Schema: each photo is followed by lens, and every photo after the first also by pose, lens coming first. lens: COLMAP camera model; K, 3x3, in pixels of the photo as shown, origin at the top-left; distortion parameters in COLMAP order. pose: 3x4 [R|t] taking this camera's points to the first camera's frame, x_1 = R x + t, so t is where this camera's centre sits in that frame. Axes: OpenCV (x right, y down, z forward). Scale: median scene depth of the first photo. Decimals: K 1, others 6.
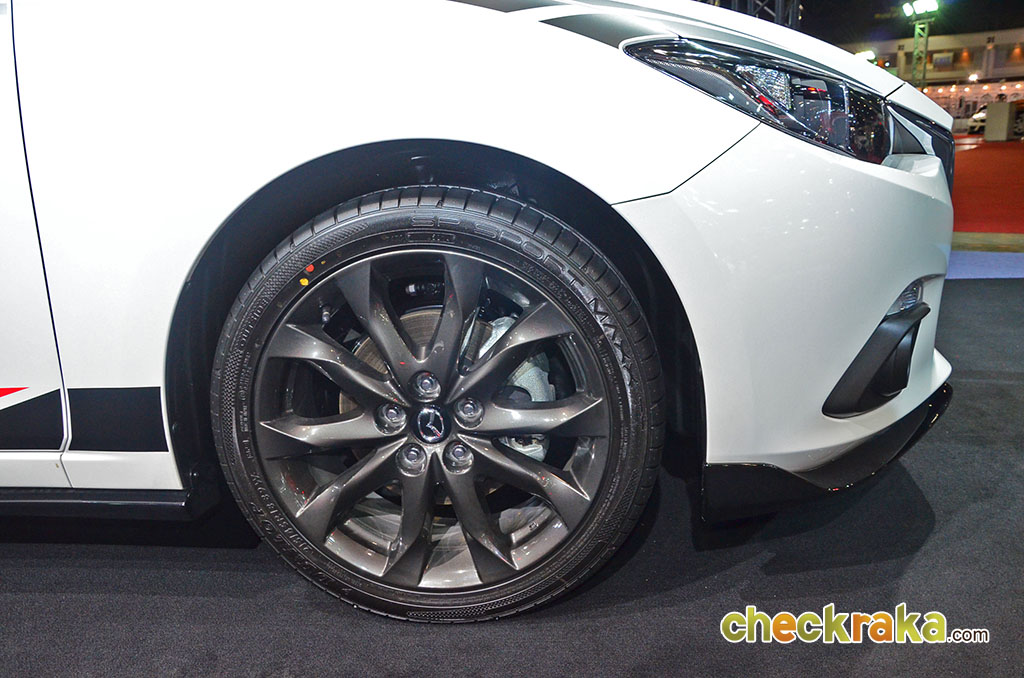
lens RADIAL K [[921.6, 0, 512.0], [0, 921.6, 339.0], [0, 0, 1]] dist [-0.013707, -0.002821]
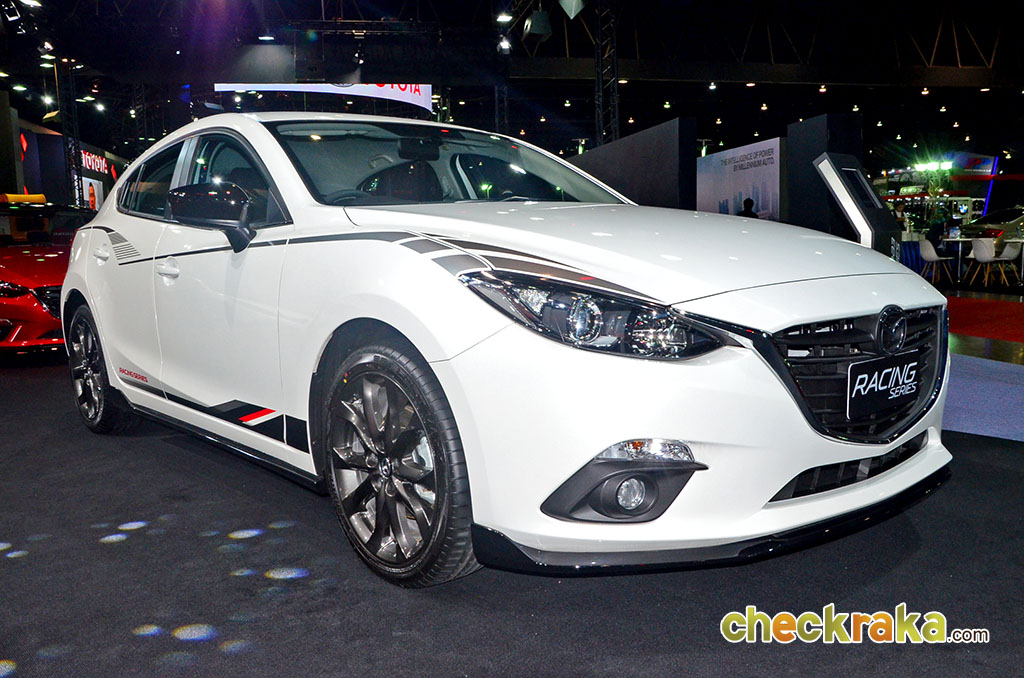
lens RADIAL K [[921.6, 0, 512.0], [0, 921.6, 339.0], [0, 0, 1]] dist [-0.013707, -0.002821]
pose [[0.707476, 0.103741, -0.699081, 1.339165], [-0.161530, 0.986721, -0.017044, -0.166411], [0.688030, 0.124981, 0.714839, -0.175773]]
